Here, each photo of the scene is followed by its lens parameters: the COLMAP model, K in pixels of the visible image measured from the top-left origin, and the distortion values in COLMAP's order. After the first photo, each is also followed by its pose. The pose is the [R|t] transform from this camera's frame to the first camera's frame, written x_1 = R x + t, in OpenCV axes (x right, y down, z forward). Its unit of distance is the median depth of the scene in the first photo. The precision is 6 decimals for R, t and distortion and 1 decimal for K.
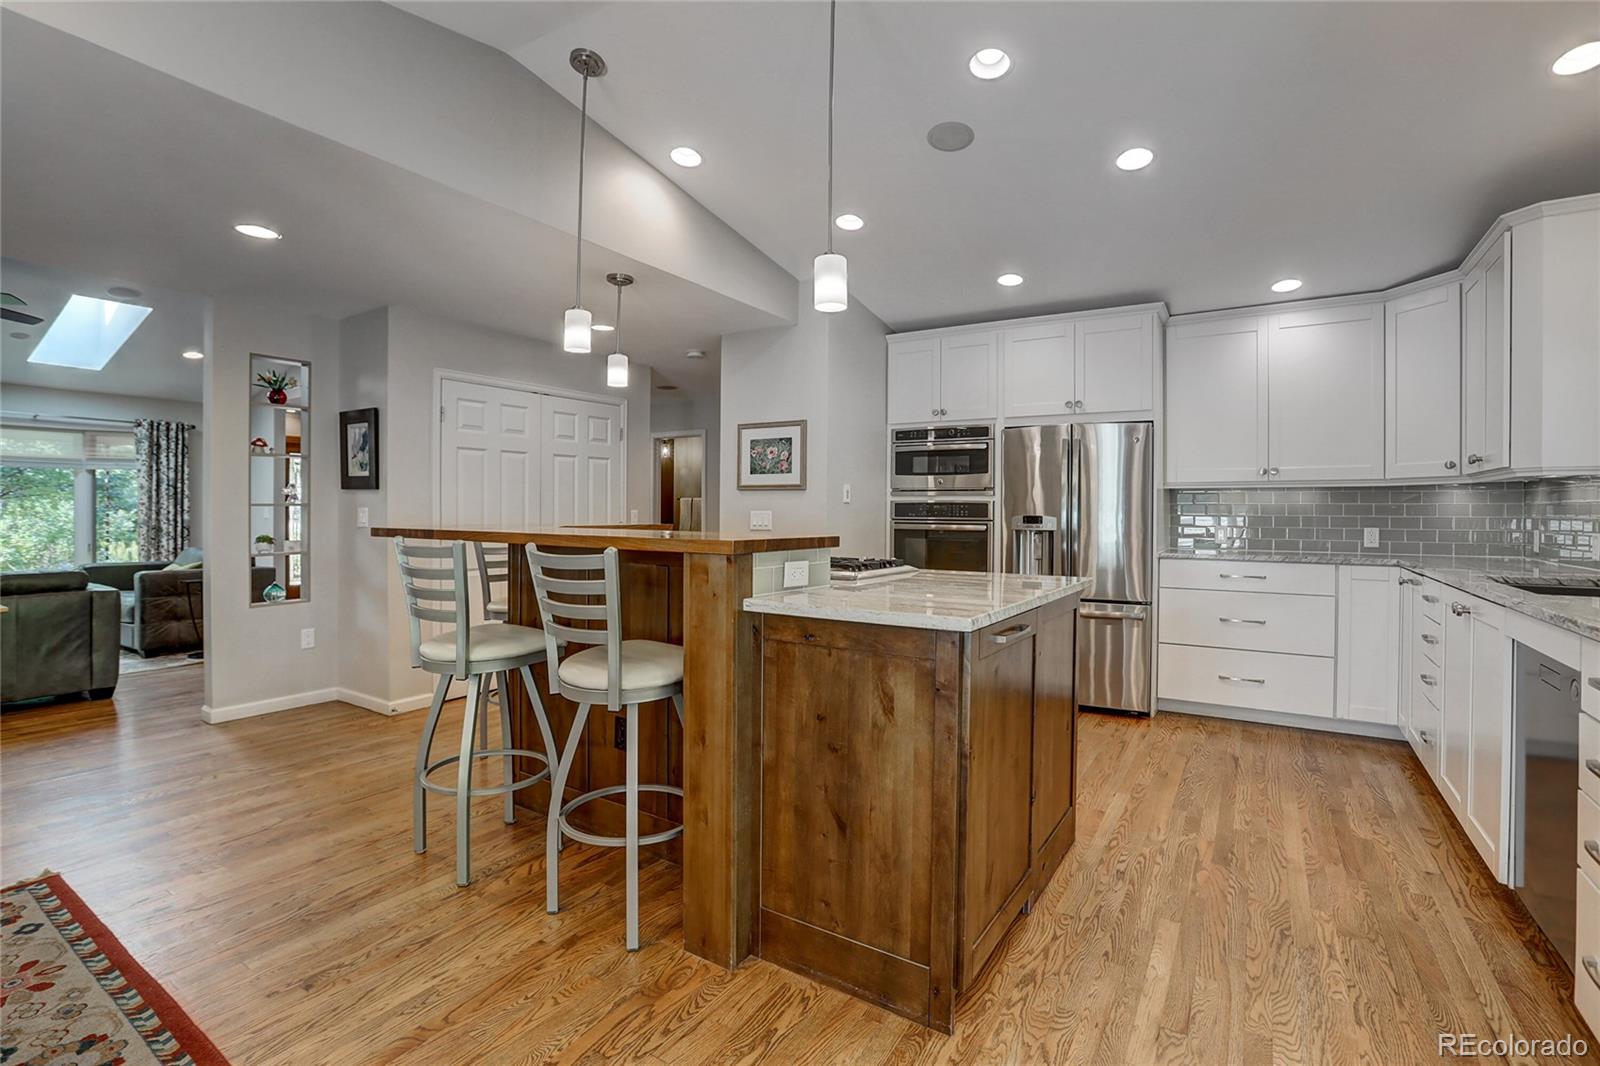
lens RADIAL K [[716.3, 0, 804.0], [0, 716.3, 513.0], [0, 0, 1]] dist [-0.027436, 0.002017]
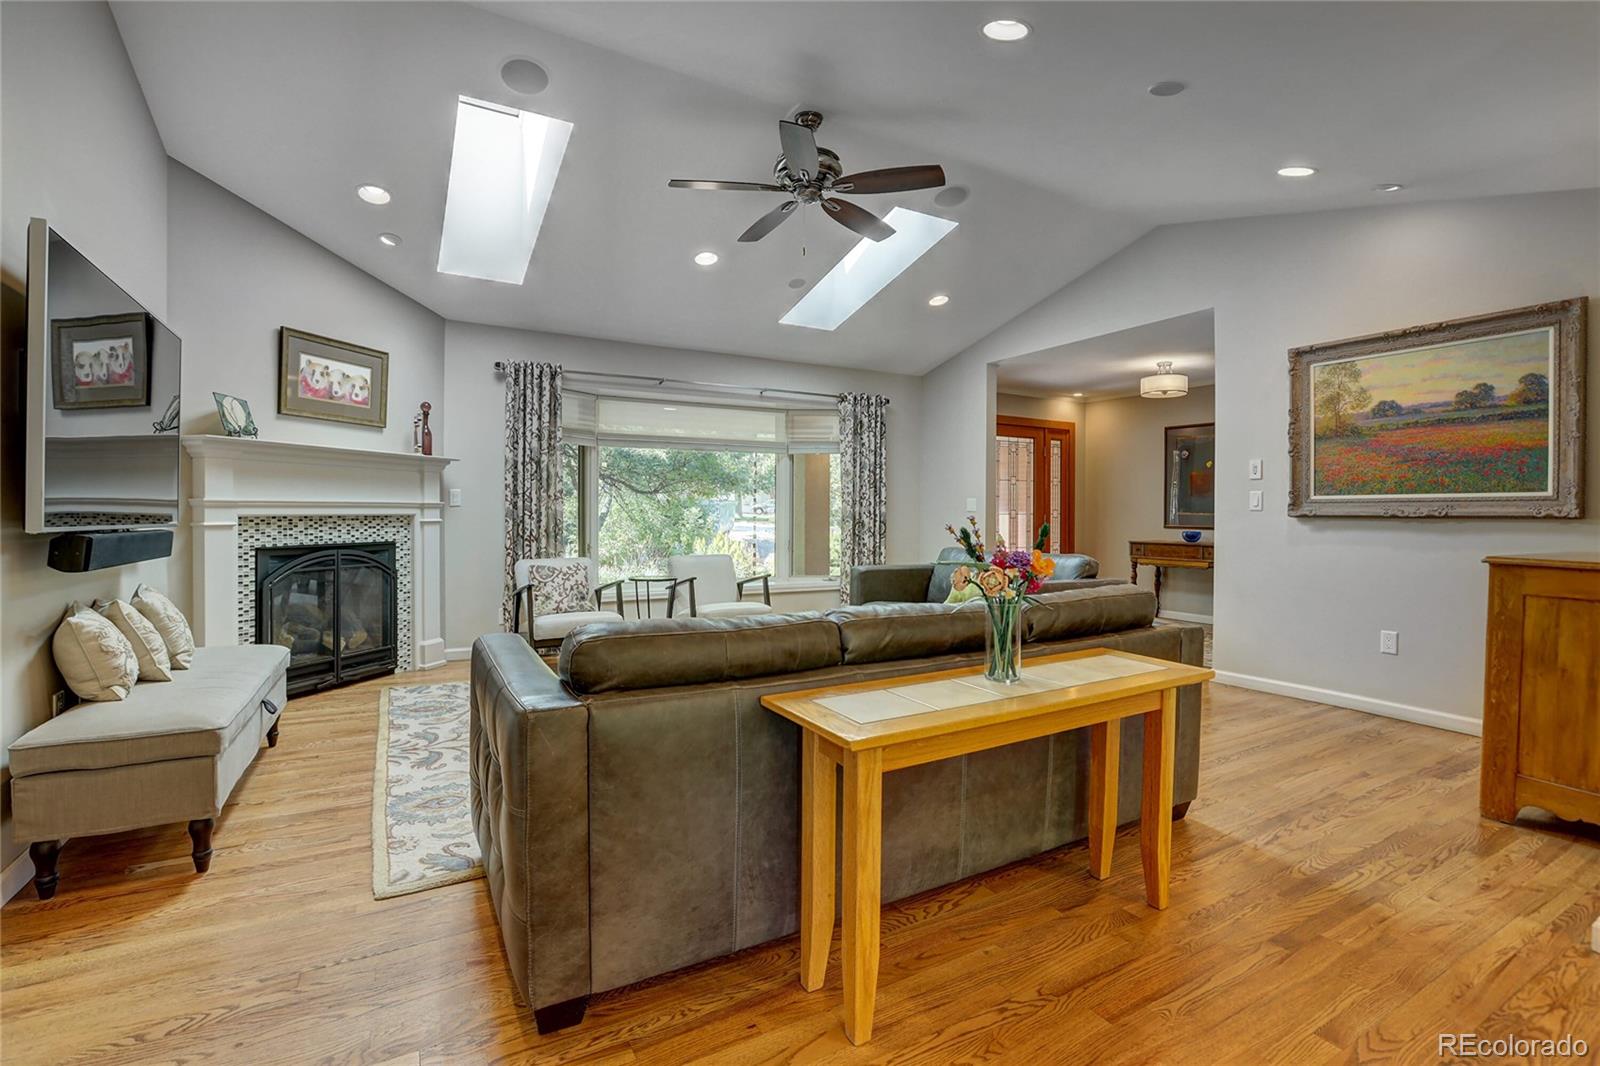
lens RADIAL K [[716.3, 0, 795.7], [0, 716.3, 518.5], [0, 0, 1]] dist [-0.027436, 0.002017]
pose [[0.896345, 0.004902, -0.443331, -1.014027], [-0.001670, 0.999969, 0.007681, 0.017416], [0.443355, -0.006144, 0.896325, 0.329464]]
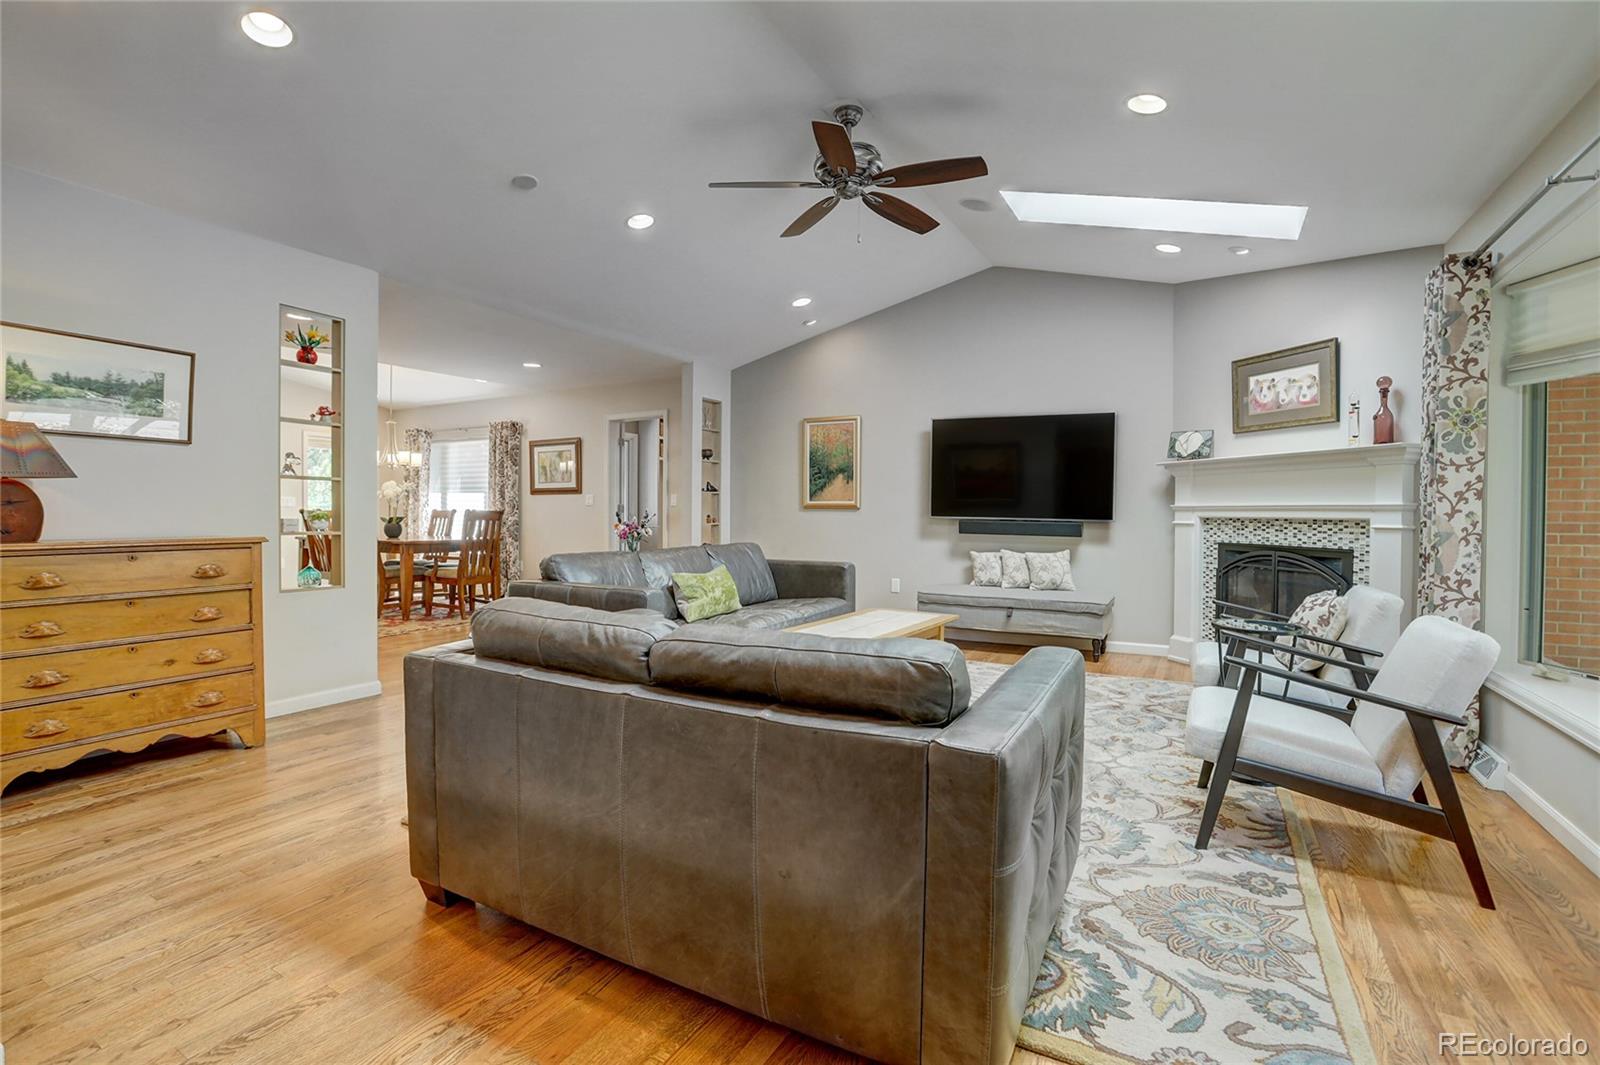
lens RADIAL K [[716.3, 0, 804.5], [0, 716.3, 523.3], [0, 0, 1]] dist [-0.027436, 0.002017]
pose [[-0.993991, -0.014414, -0.108504, -1.218497], [-0.016258, 0.999738, 0.016134, 0.023162], [0.108243, 0.017801, -0.993965, 1.815952]]
